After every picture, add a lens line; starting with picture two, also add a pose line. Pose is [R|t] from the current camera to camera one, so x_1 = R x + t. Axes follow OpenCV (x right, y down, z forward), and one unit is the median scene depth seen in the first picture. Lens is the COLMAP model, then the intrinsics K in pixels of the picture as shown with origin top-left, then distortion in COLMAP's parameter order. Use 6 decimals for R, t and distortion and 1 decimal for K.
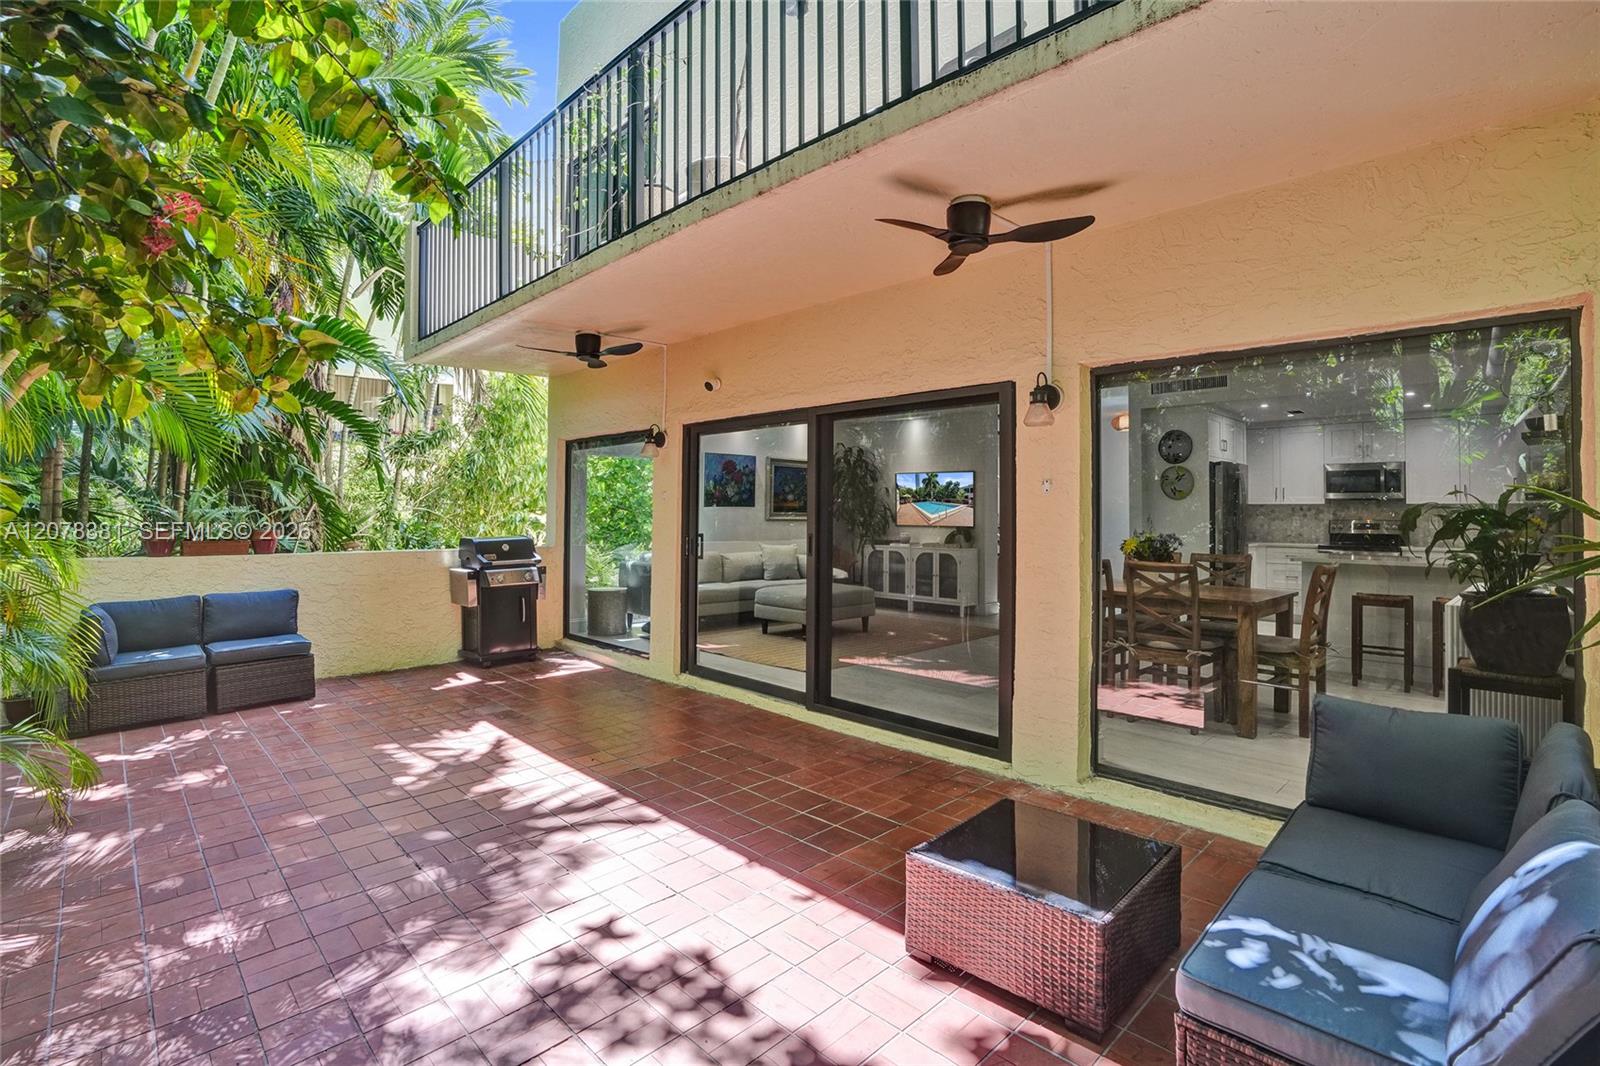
lens RADIAL K [[758.6, 0, 806.8], [0, 758.6, 510.4], [0, 0, 1]] dist [-0.063877, 0.023297]
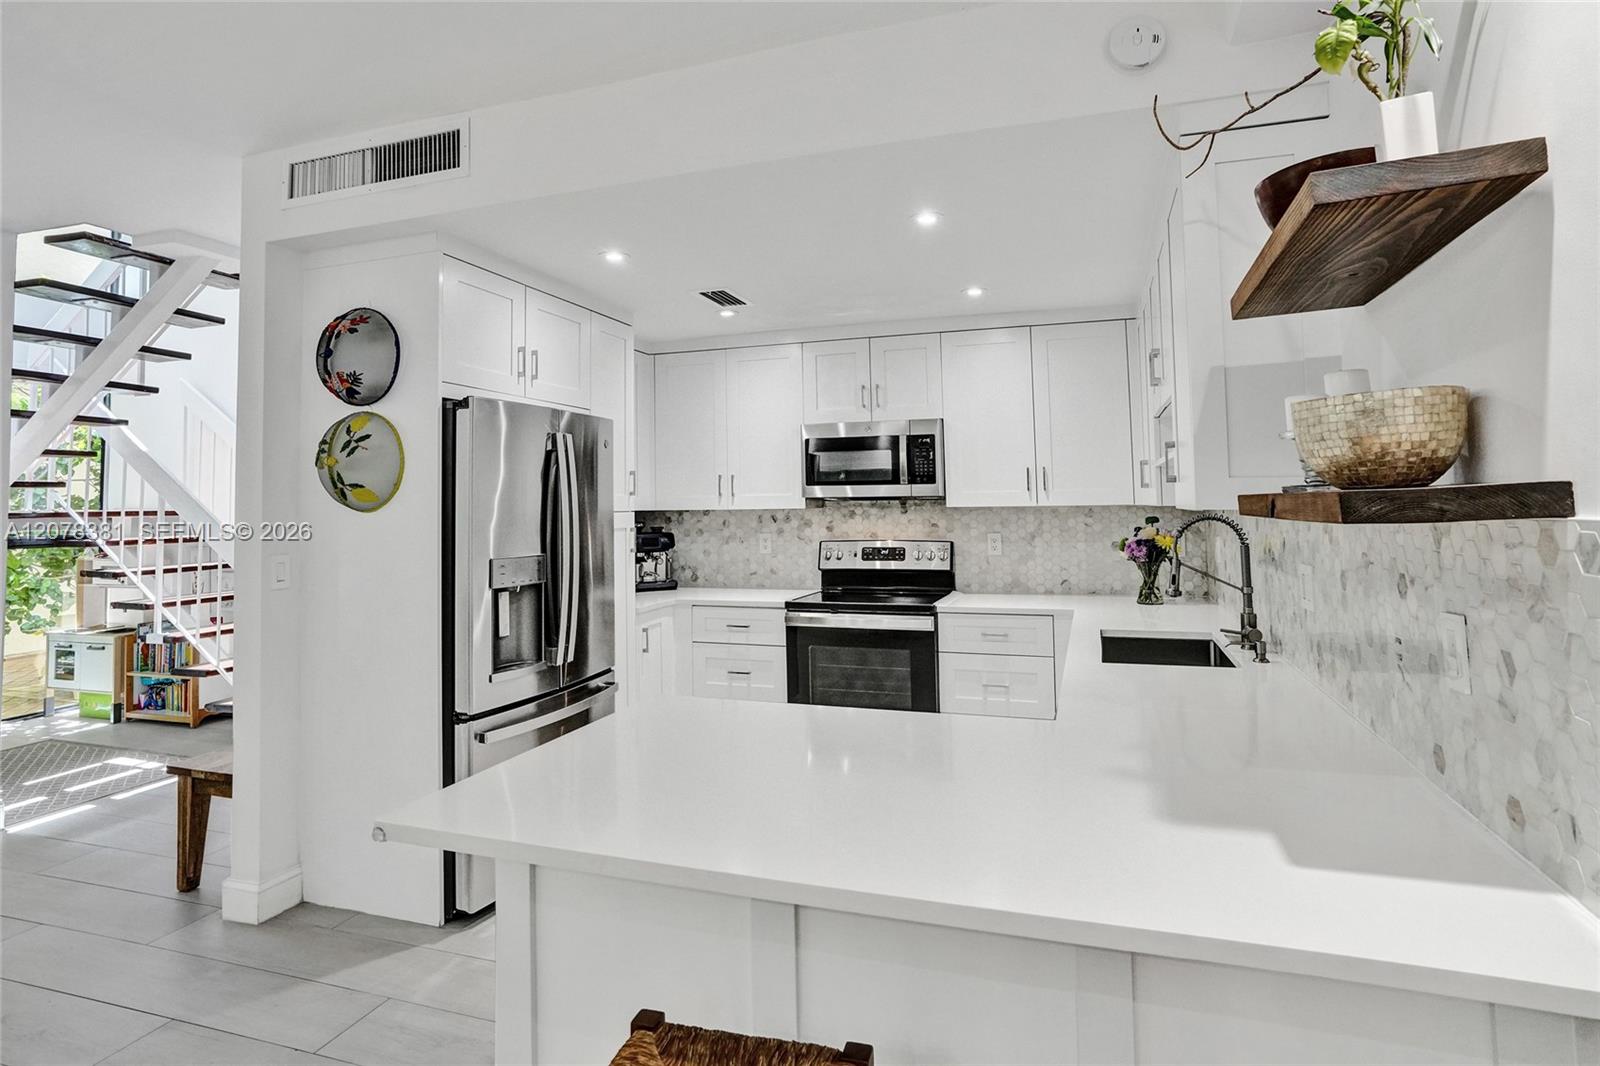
lens RADIAL K [[831.0, 0, 827.6], [0, 831.0, 464.0], [0, 0, 1]] dist [-0.019453, 0.001193]
pose [[0.880826, 0.003333, 0.473428, 0.716435], [0.018651, 0.998955, -0.041734, -0.023181], [-0.473072, 0.045590, 0.879843, 0.815003]]
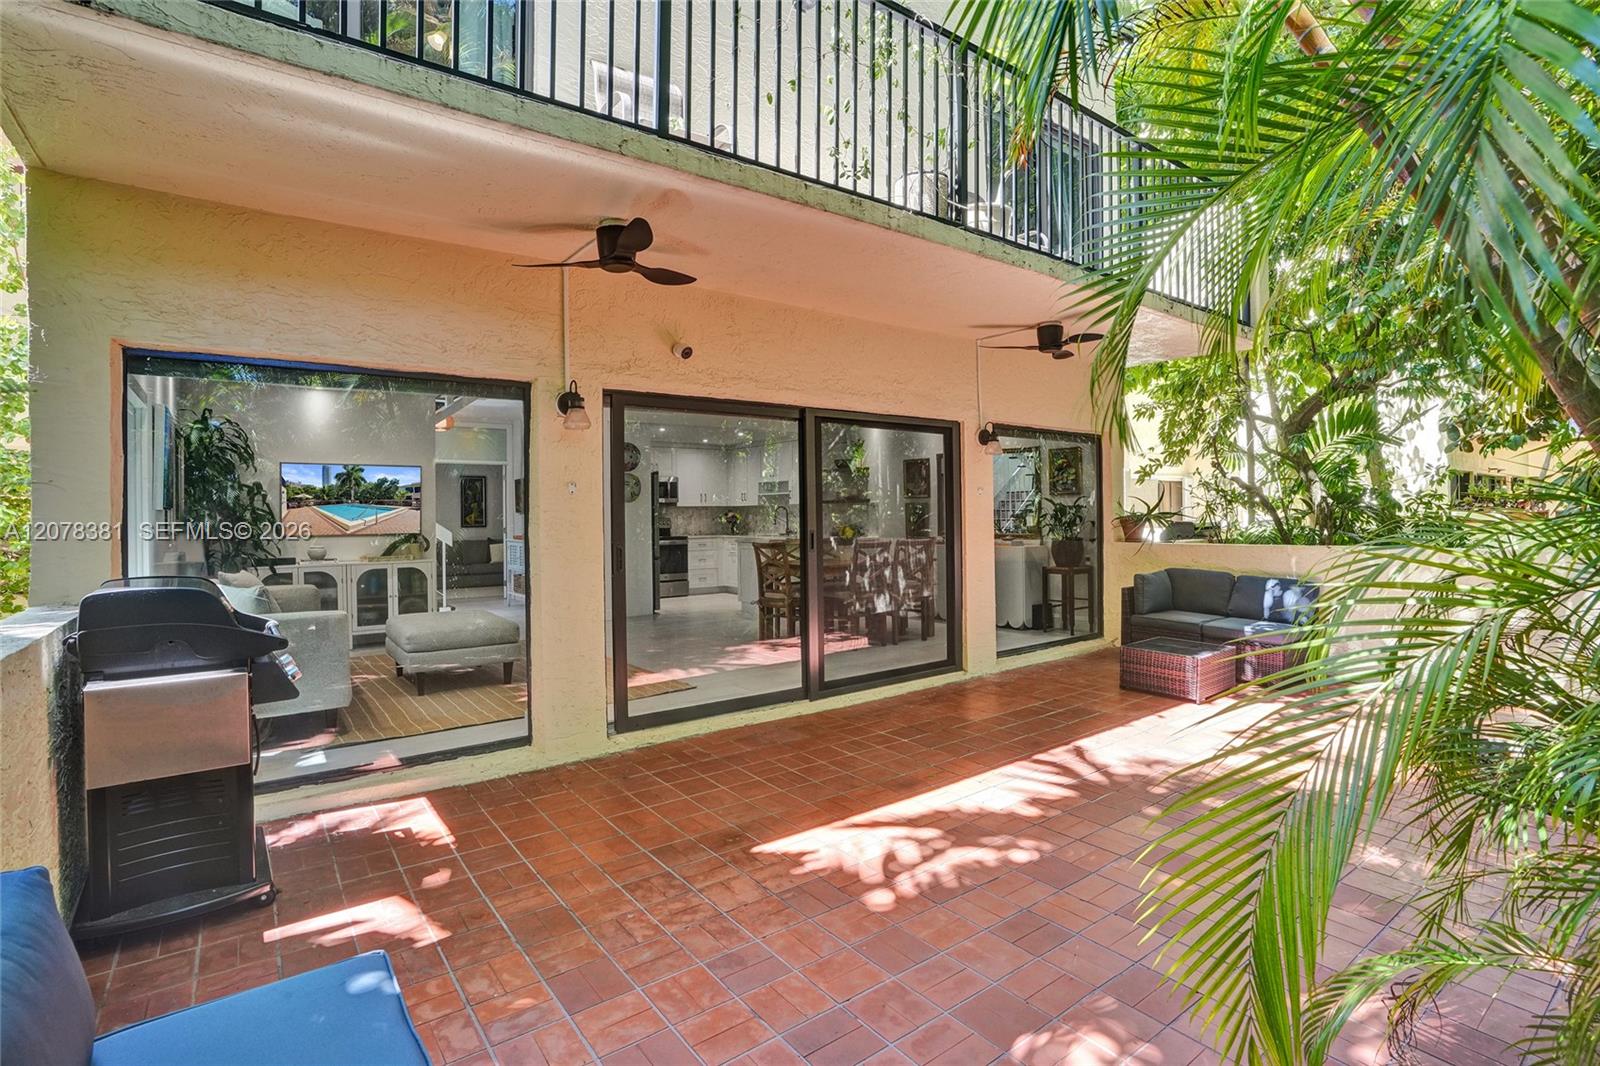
lens RADIAL K [[780.1, 0, 804.3], [0, 780.1, 526.0], [0, 0, 1]] dist [-0.078602, 0.028248]
pose [[0.120407, -0.019450, 0.992534, -0.981522], [0.011357, 0.999770, 0.018214, 0.005407], [-0.992660, 0.009079, 0.120600, 0.823746]]
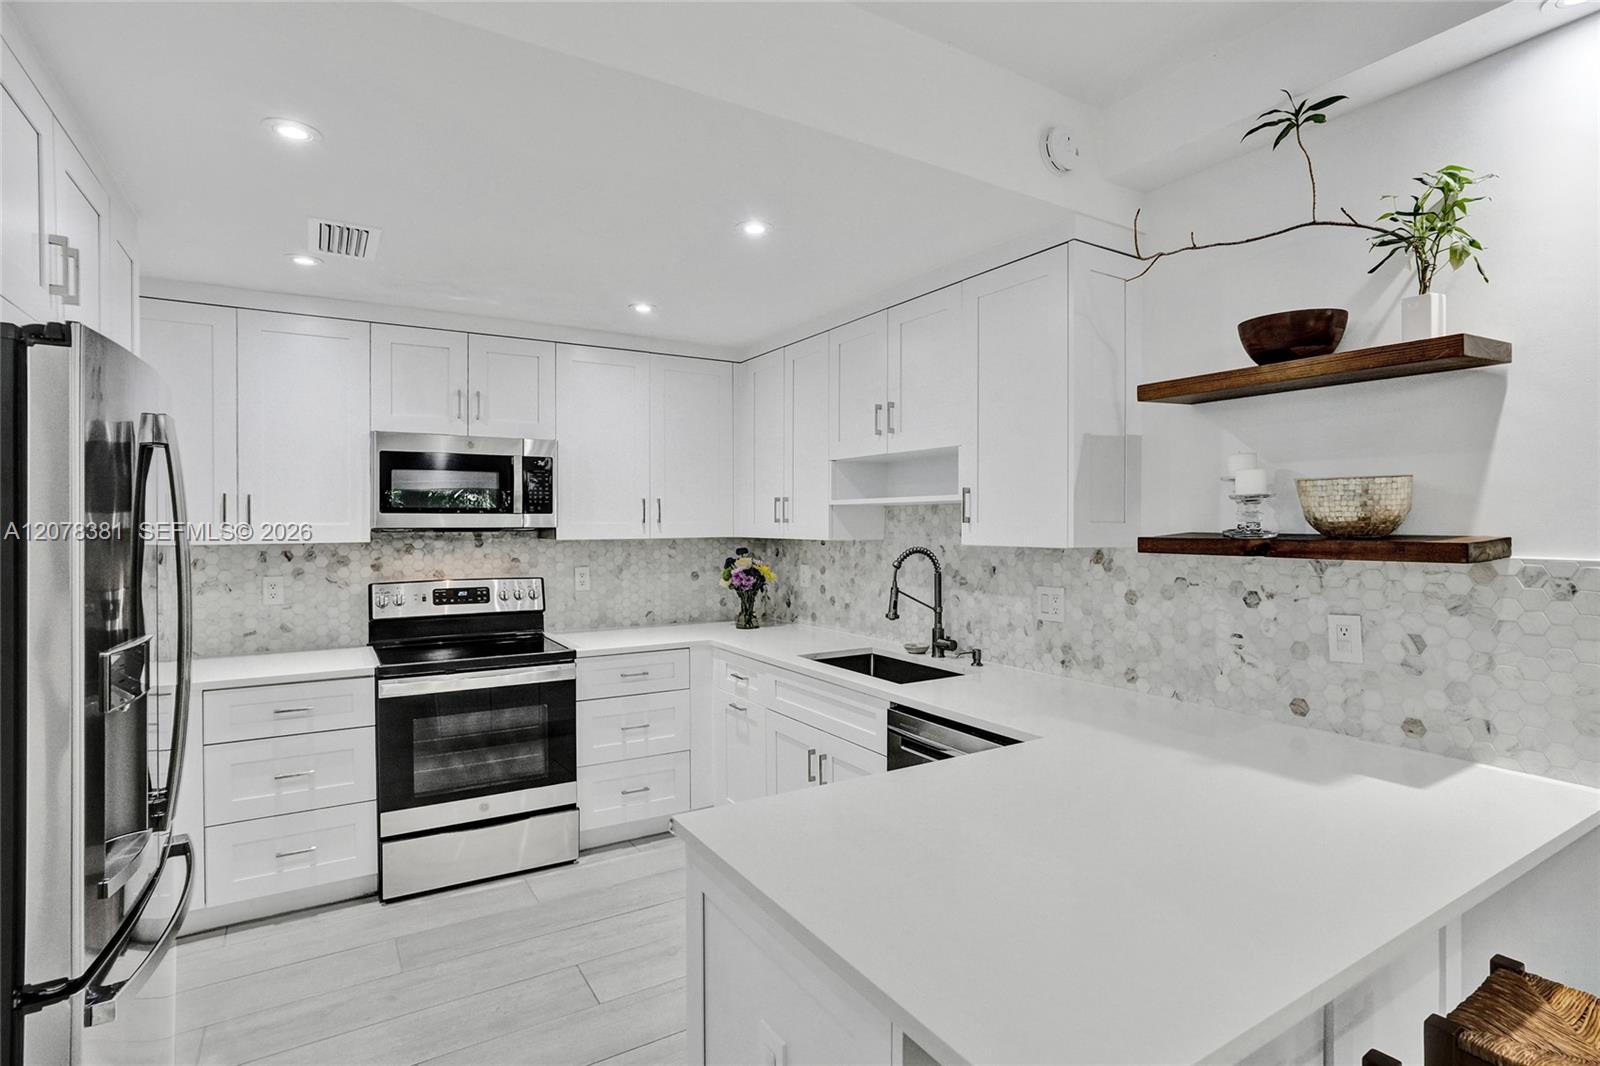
lens RADIAL K [[786.7, 0, 800.0], [0, 786.7, 527.1], [0, 0, 1]] dist [-0.051147, 0.027961]
pose [[0.210789, -0.013844, 0.977433, 0.584428], [0.001629, 0.999903, 0.013811, -0.032799], [-0.977530, -0.001319, 0.210792, 1.112760]]
